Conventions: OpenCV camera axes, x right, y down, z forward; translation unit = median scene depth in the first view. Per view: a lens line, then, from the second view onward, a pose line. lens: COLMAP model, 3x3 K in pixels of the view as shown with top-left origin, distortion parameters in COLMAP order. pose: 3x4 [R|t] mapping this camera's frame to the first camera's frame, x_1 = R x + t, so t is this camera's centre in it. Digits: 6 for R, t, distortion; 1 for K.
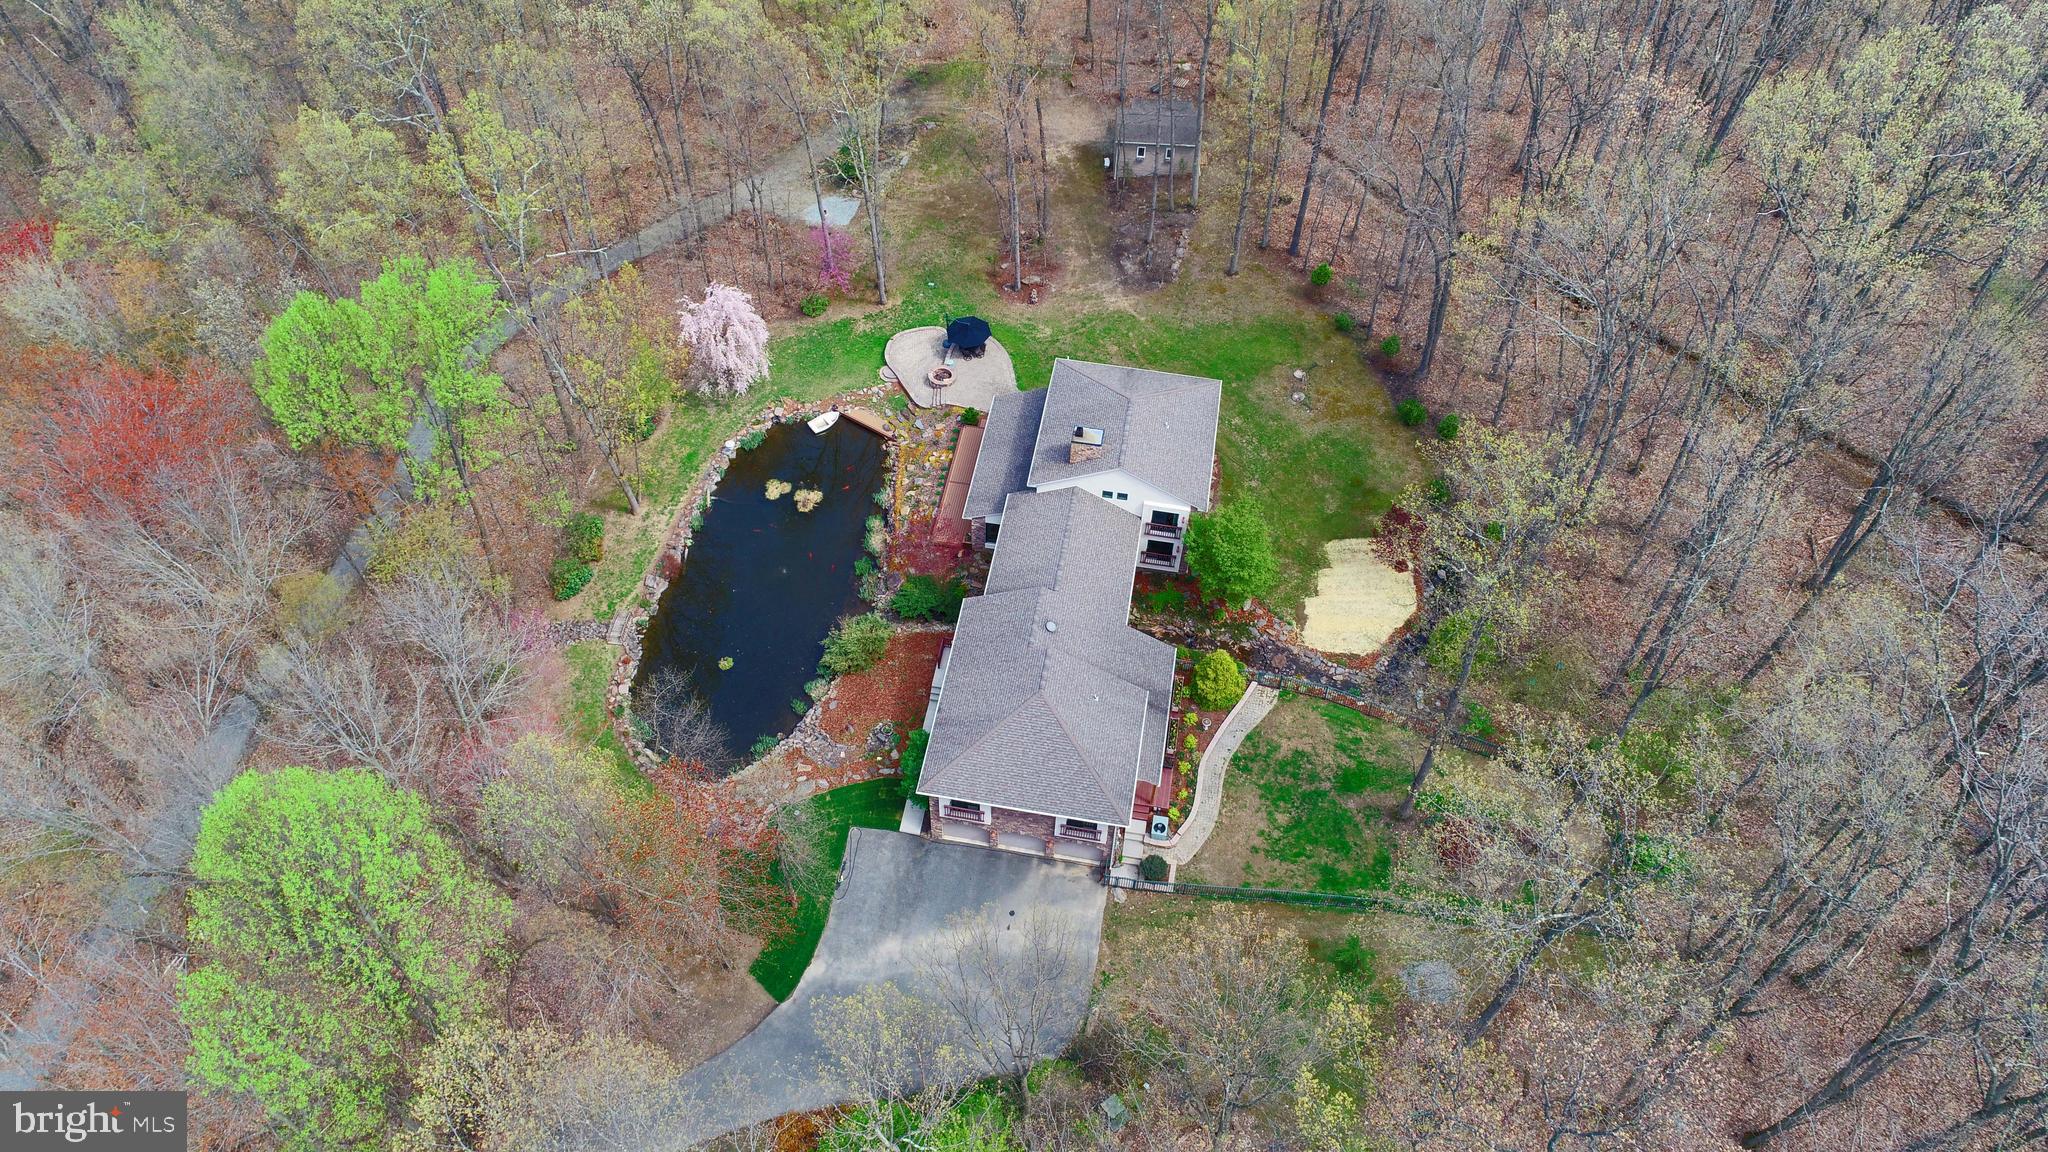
lens RADIAL K [[1385.8, 0, 1029.6], [0, 1385.8, 565.1], [0, 0, 1]] dist [0.003025, 0.000551]
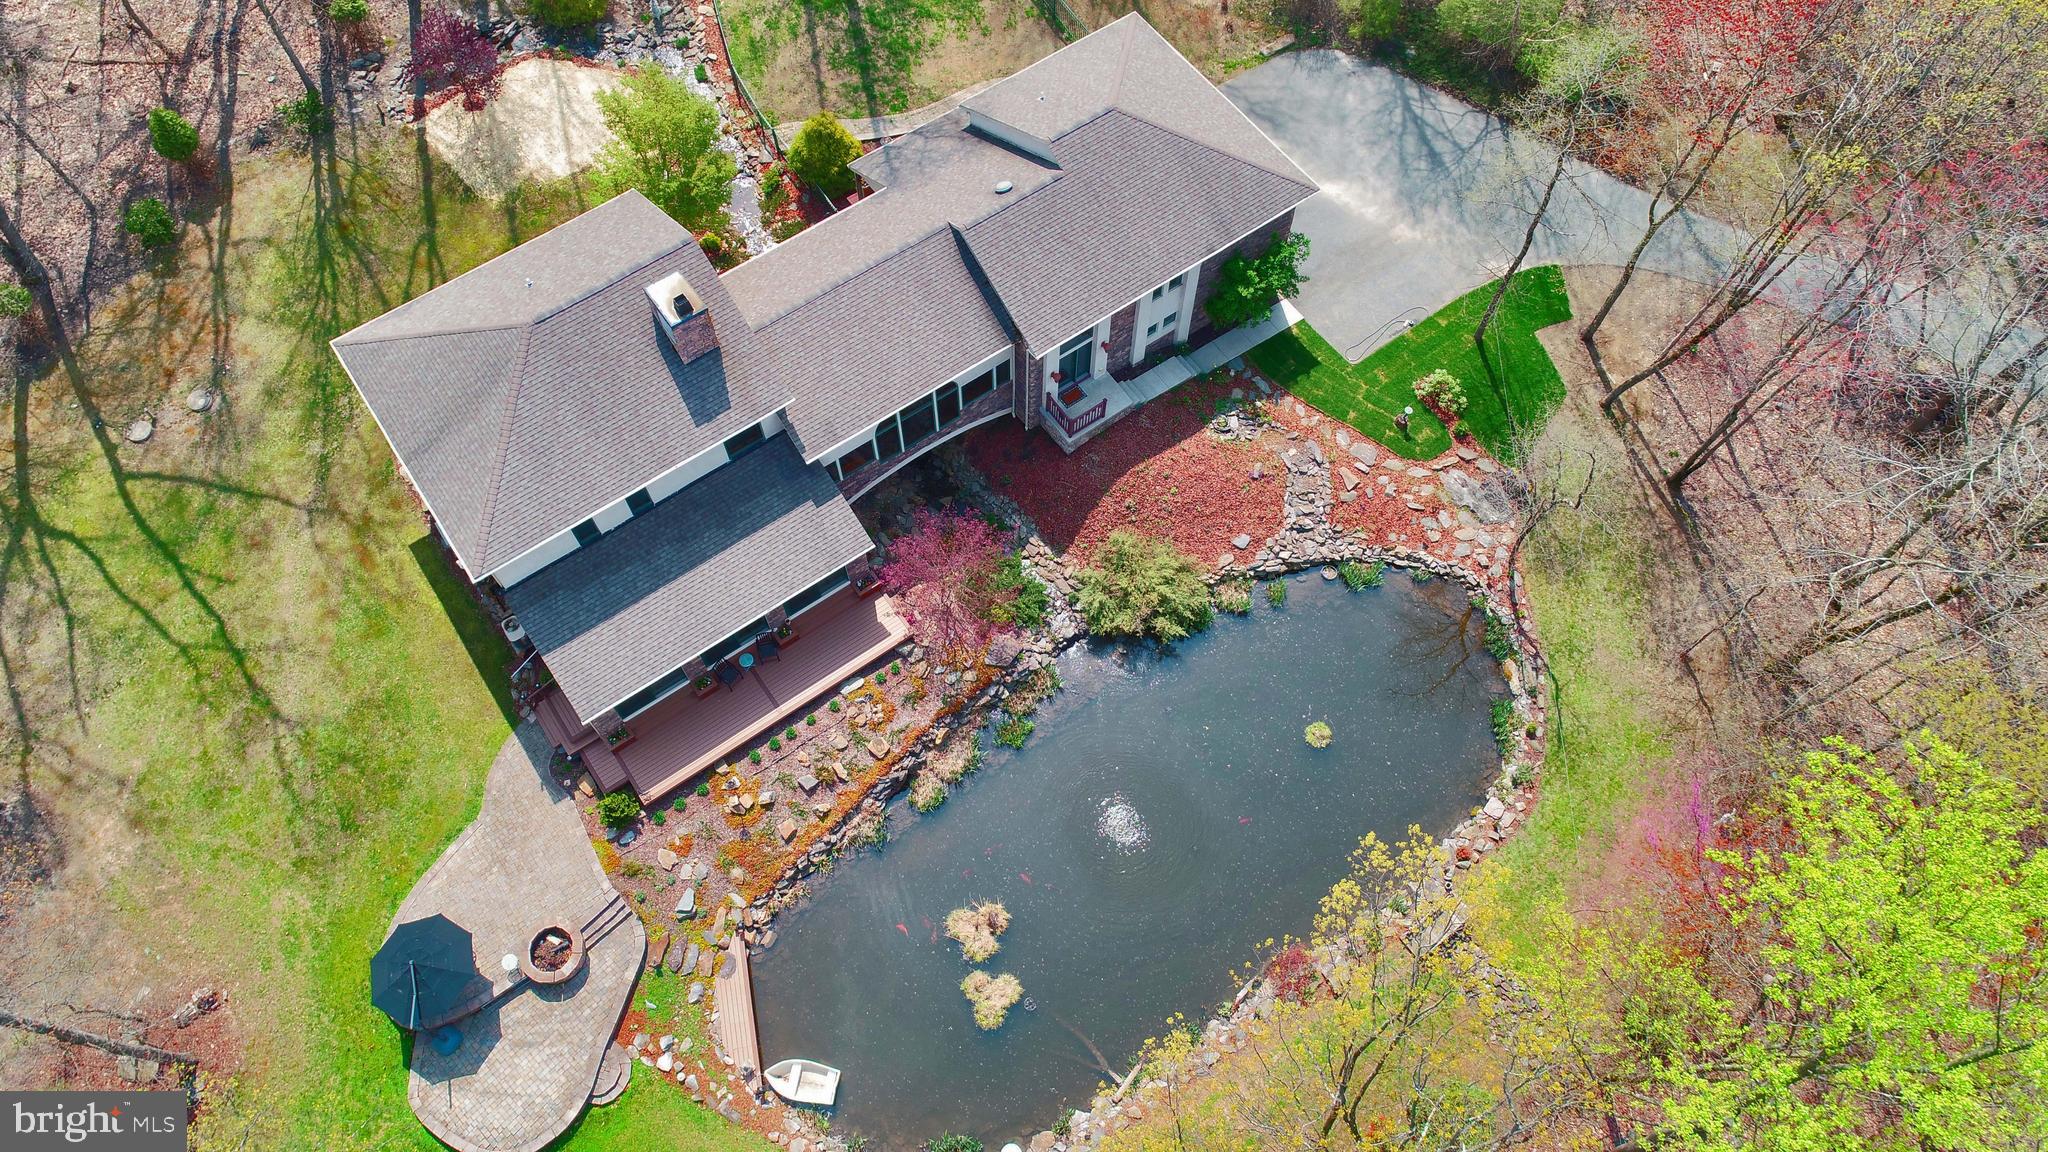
lens RADIAL K [[1385.8, 0, 1029.6], [0, 1385.8, 565.1], [0, 0, 1]] dist [0.003025, 0.000551]
pose [[-0.708051, -0.641904, 0.294317, -0.232961], [0.543414, -0.229127, 0.807591, -0.401145], [-0.450960, 0.731751, 0.511053, 0.644727]]
